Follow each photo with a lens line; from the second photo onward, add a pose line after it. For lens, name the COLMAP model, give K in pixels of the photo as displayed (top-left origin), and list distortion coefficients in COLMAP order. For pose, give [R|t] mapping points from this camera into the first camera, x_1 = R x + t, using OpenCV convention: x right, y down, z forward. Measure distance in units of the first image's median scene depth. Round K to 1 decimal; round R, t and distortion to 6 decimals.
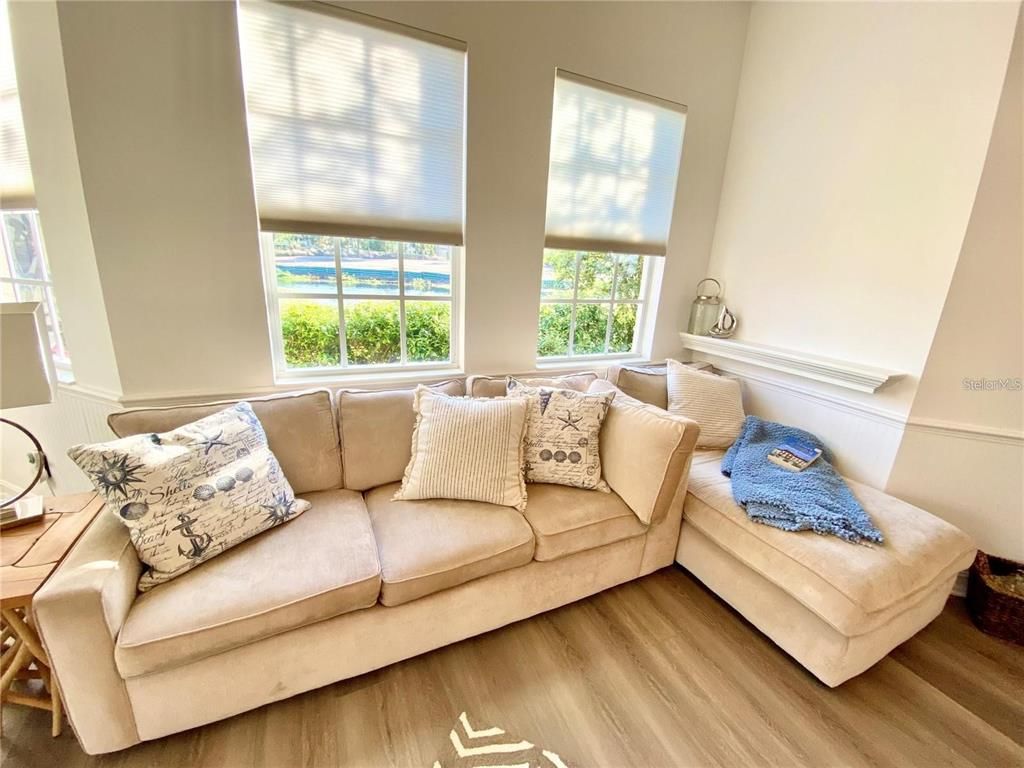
lens RADIAL K [[414.9, 0, 508.5], [0, 414.9, 388.8], [0, 0, 1]] dist [0.001971, -0.002220]
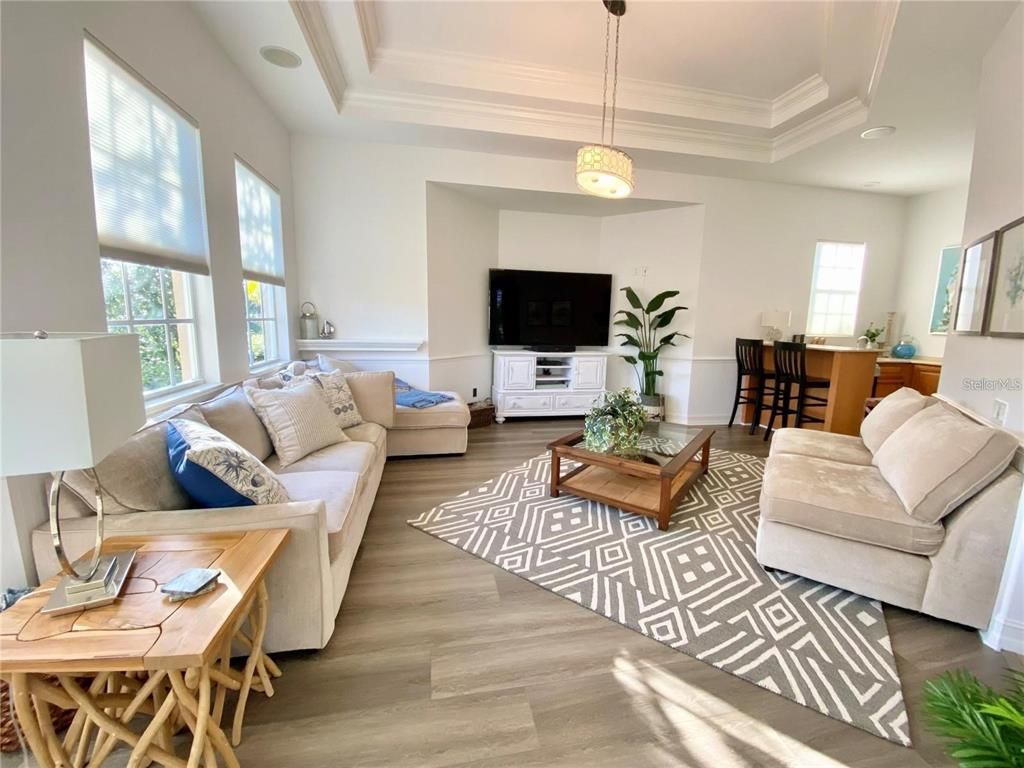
lens RADIAL K [[414.9, 0, 508.5], [0, 414.9, 382.6], [0, 0, 1]] dist [0.001971, -0.002220]
pose [[0.240559, -0.187843, 0.952285, -1.204907], [0.243845, 0.961326, 0.128029, 0.007869], [-0.939506, 0.201411, 0.277060, -0.092591]]
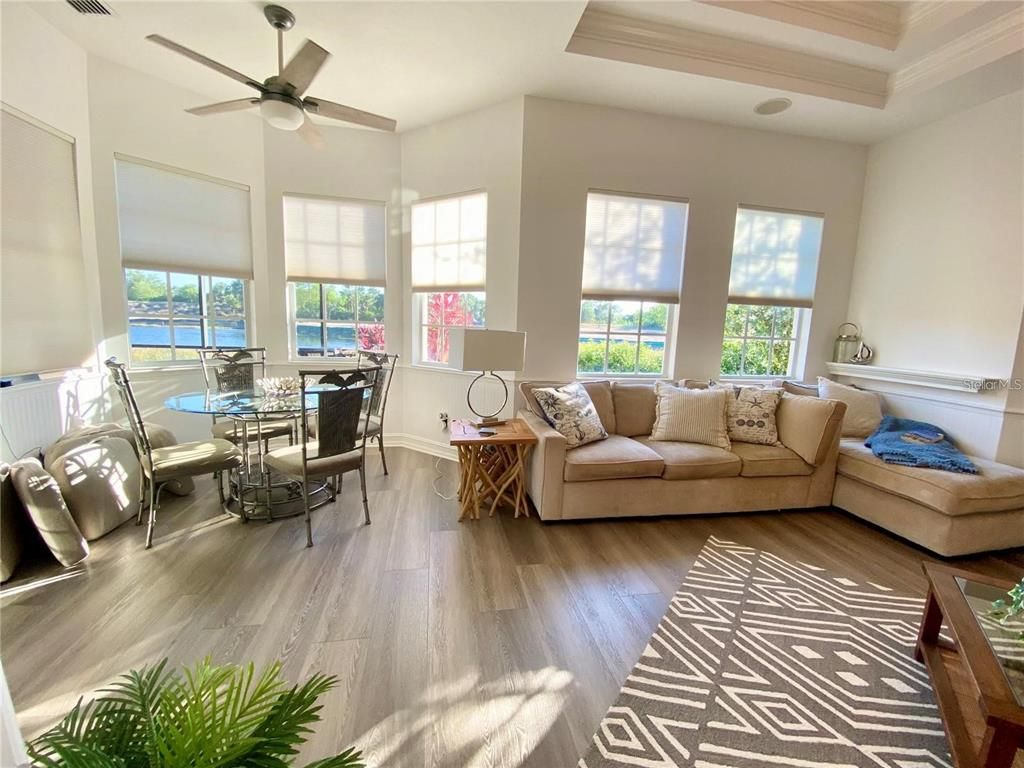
lens RADIAL K [[414.9, 0, 511.6], [0, 414.9, 376.2], [0, 0, 1]] dist [0.001971, -0.002220]
pose [[0.970269, 0.025198, -0.240715, -0.391197], [-0.061702, 0.987456, -0.145338, 0.261831], [0.234034, 0.155869, 0.959653, -0.822532]]
